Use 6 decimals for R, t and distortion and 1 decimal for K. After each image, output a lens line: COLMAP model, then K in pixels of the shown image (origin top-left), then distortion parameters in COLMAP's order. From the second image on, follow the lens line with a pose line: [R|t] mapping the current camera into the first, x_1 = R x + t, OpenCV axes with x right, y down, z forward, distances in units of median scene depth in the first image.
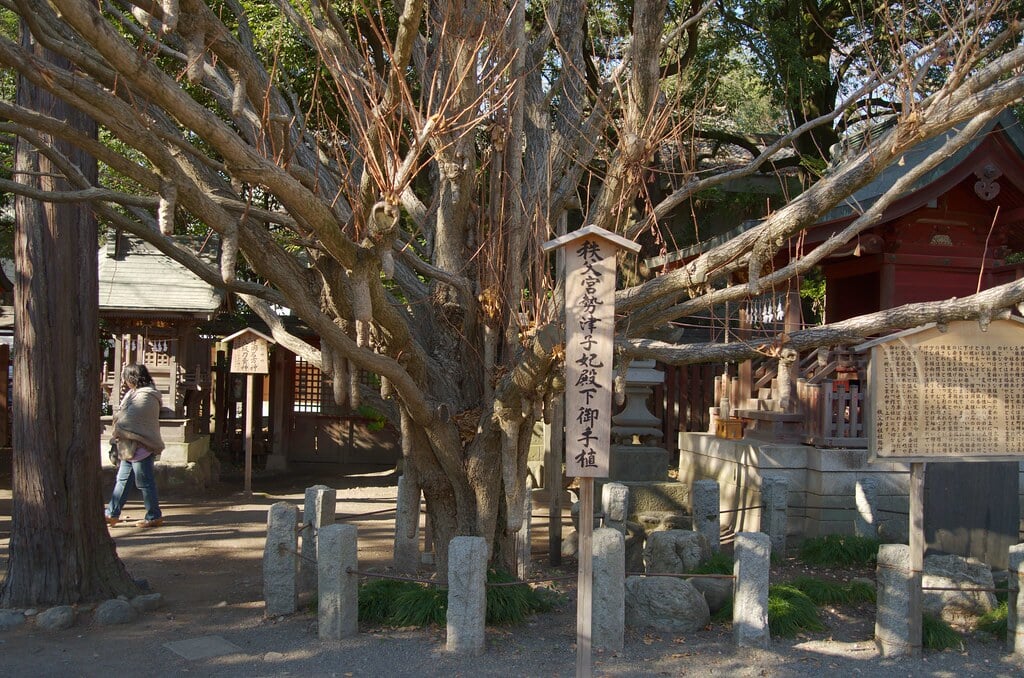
lens RADIAL K [[1470.1, 0, 512.0], [0, 1470.1, 339.0], [0, 0, 1]] dist [0.026815, -0.019695]
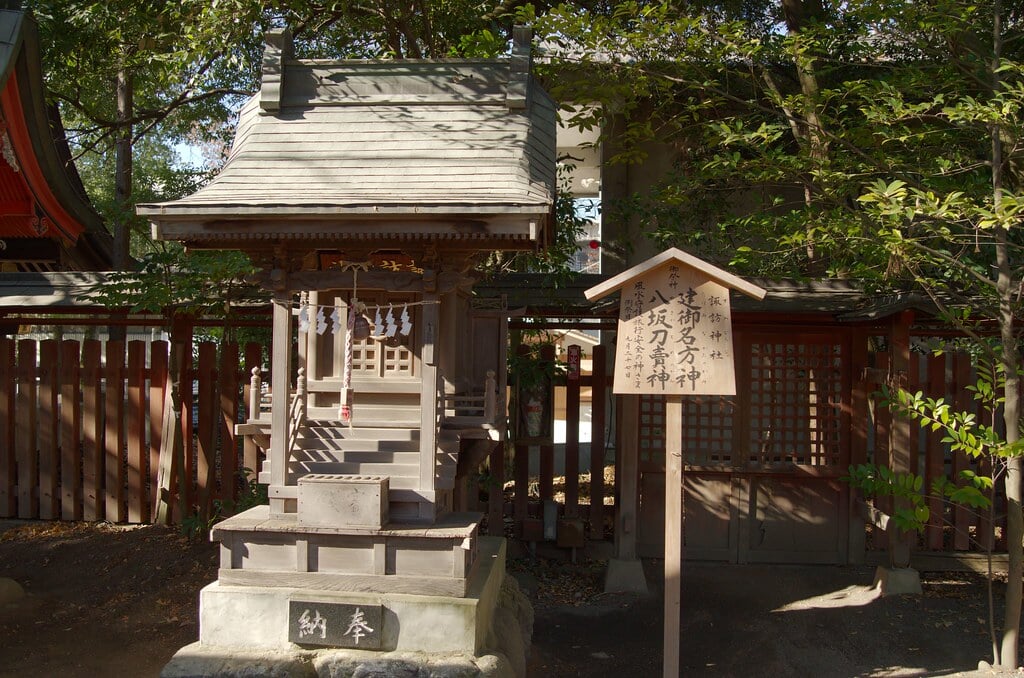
lens RADIAL K [[1470.1, 0, 512.0], [0, 1470.1, 339.0], [0, 0, 1]] dist [0.026815, -0.019695]
pose [[0.989613, -0.014760, -0.142996, -0.155742], [0.013984, 0.999882, -0.006427, 0.011751], [0.143074, 0.004361, 0.989702, 0.636524]]
